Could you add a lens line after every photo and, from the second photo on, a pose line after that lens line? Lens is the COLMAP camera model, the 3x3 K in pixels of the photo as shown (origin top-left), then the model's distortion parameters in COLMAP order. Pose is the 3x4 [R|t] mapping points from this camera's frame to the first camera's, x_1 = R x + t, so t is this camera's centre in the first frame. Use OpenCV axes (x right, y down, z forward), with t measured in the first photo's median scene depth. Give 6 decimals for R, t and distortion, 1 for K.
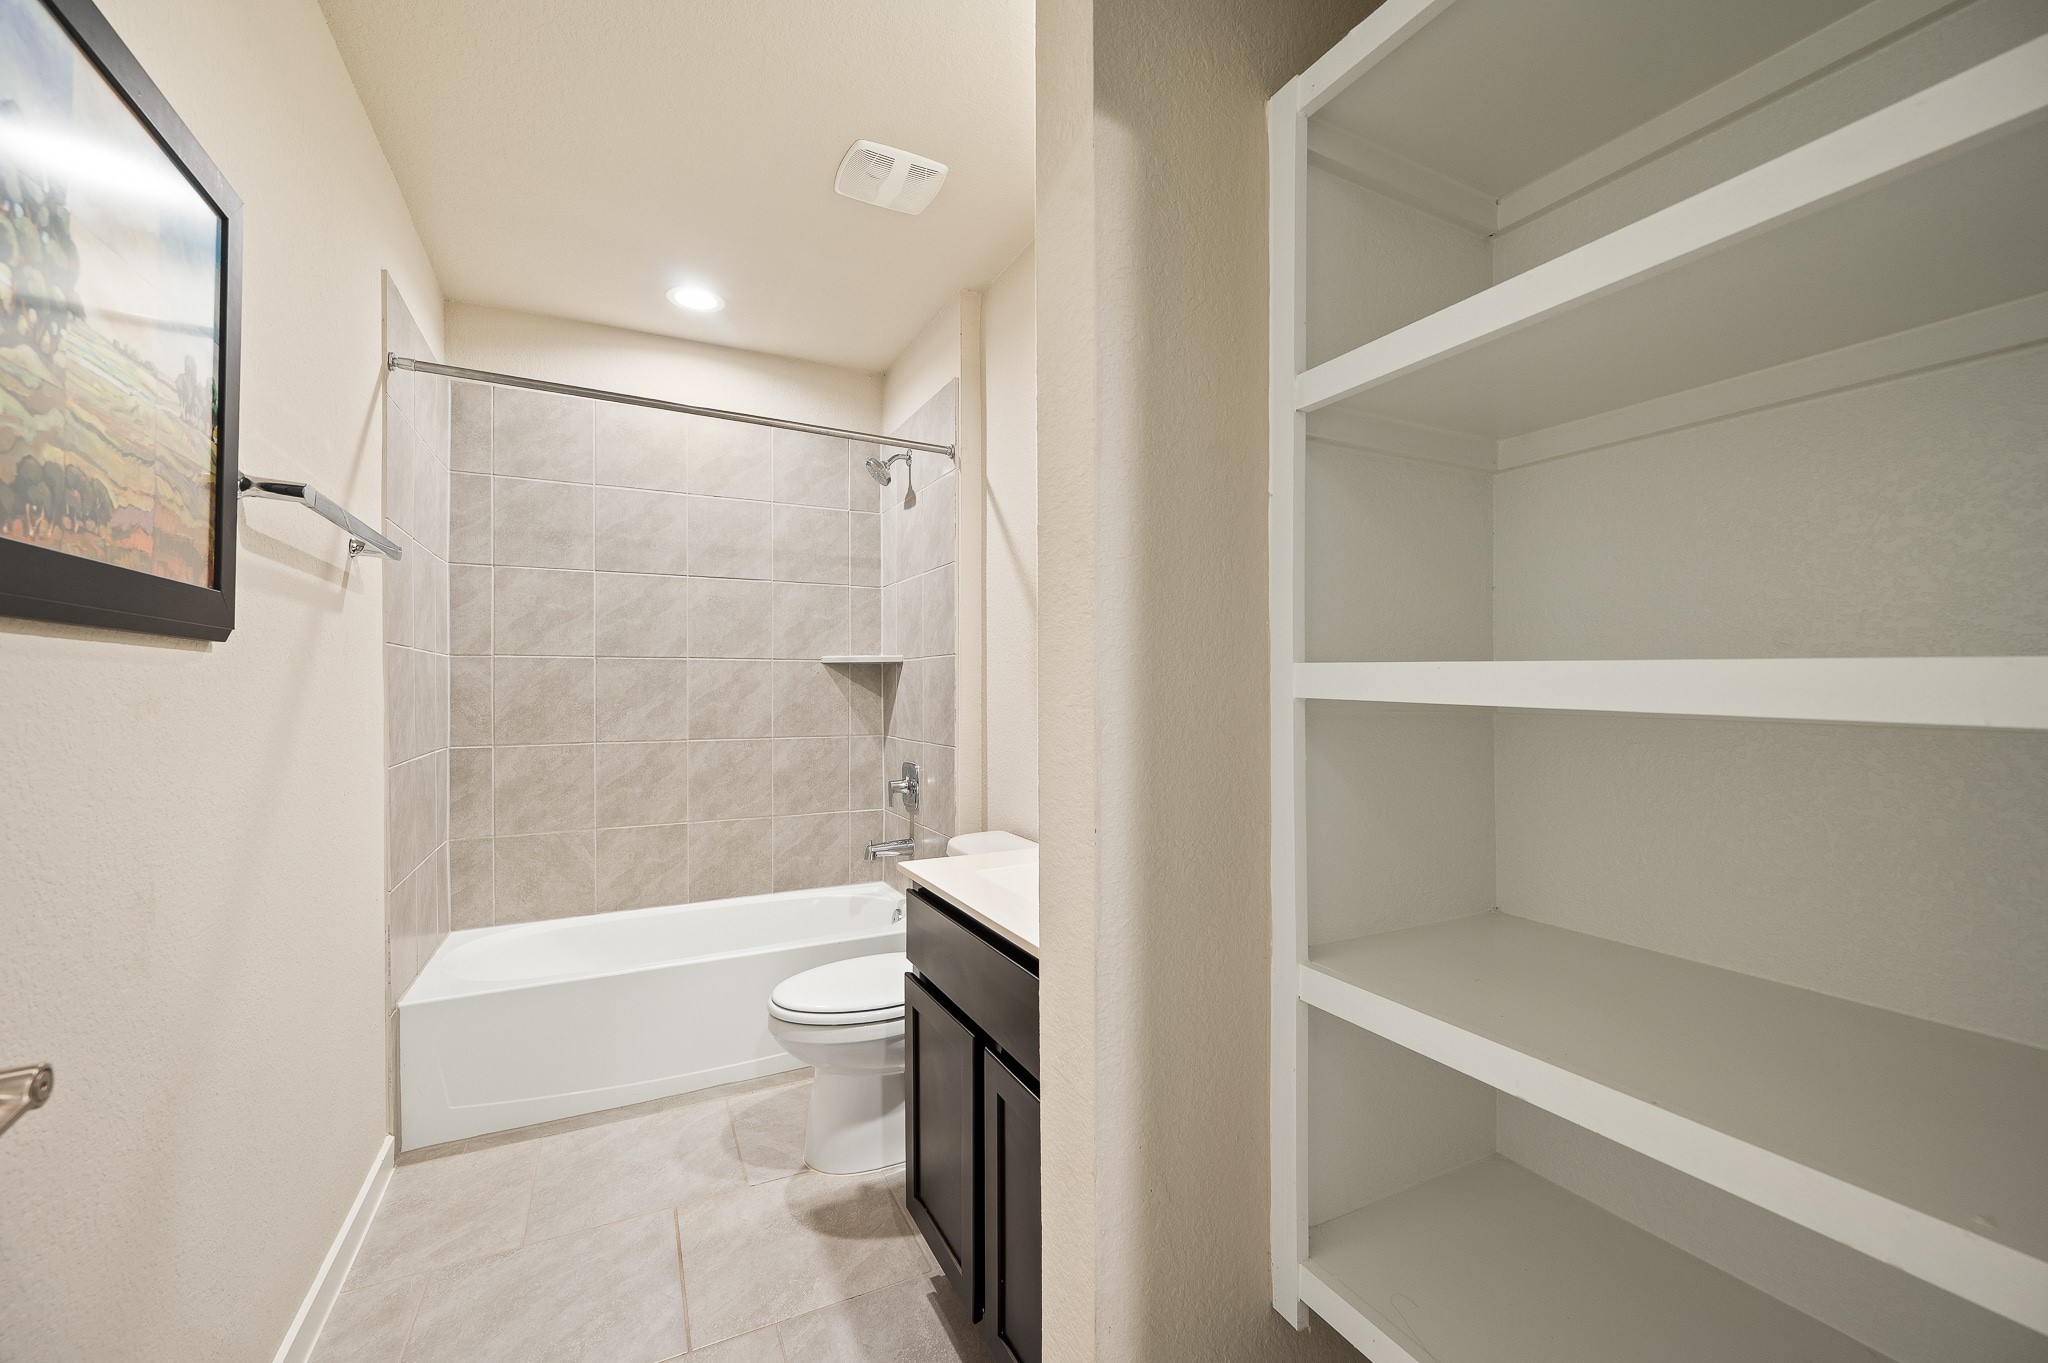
lens RADIAL K [[816.8, 0, 1025.0], [0, 816.8, 674.1], [0, 0, 1]] dist [0.001800, -0.000367]
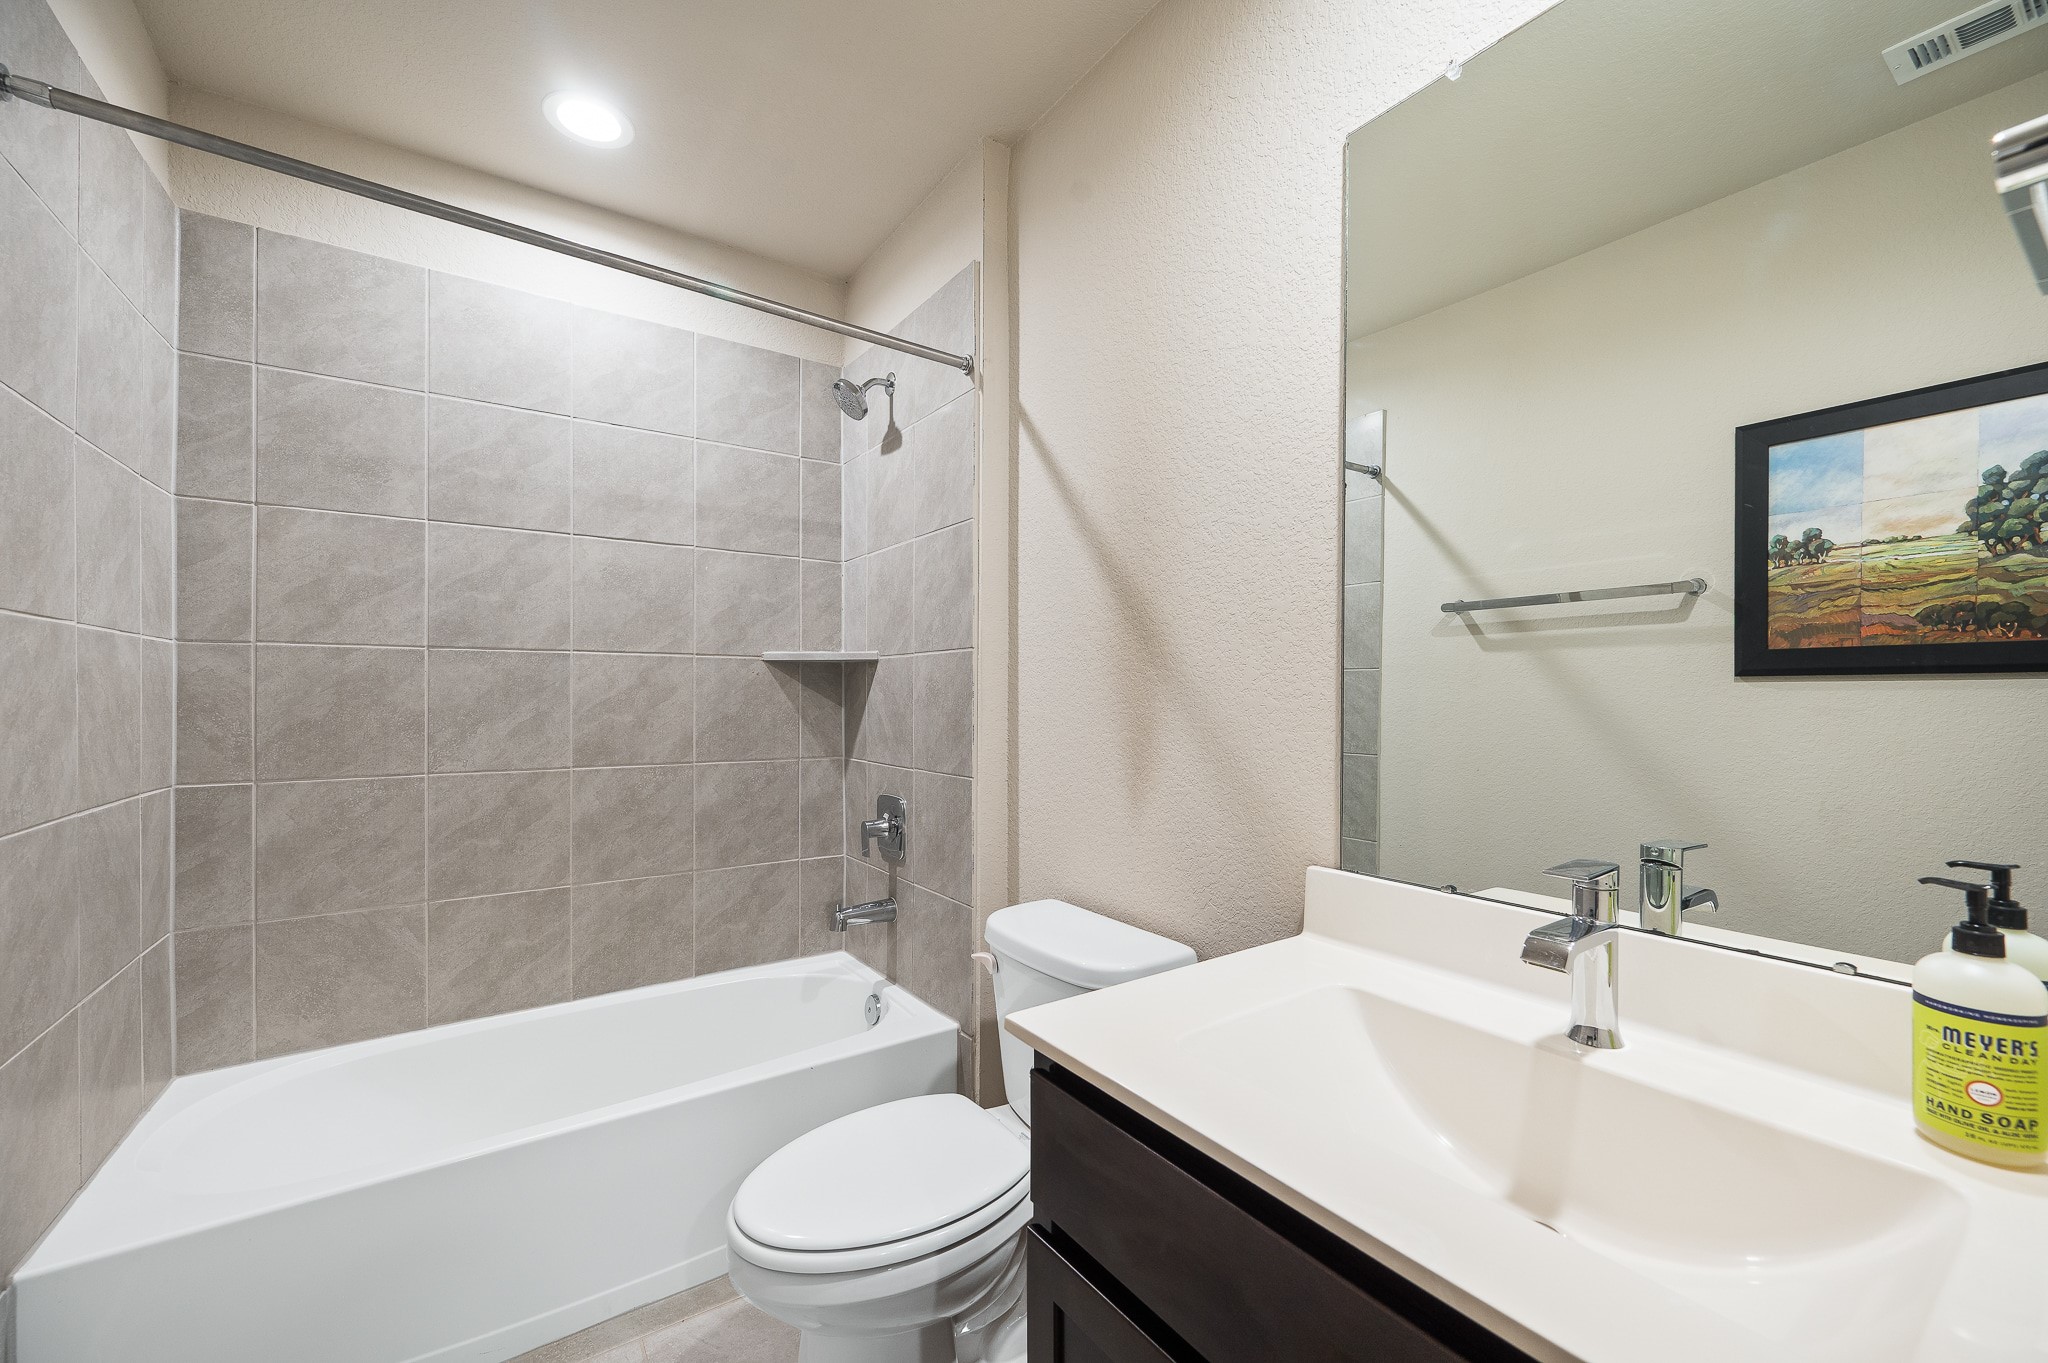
lens RADIAL K [[816.8, 0, 1023.5], [0, 816.8, 685.6], [0, 0, 1]] dist [0.001800, -0.000367]
pose [[0.991452, 0.005278, 0.130368, -0.125811], [-0.005947, 0.999971, 0.004747, 0.004517], [-0.130339, -0.005482, 0.991454, 0.266797]]
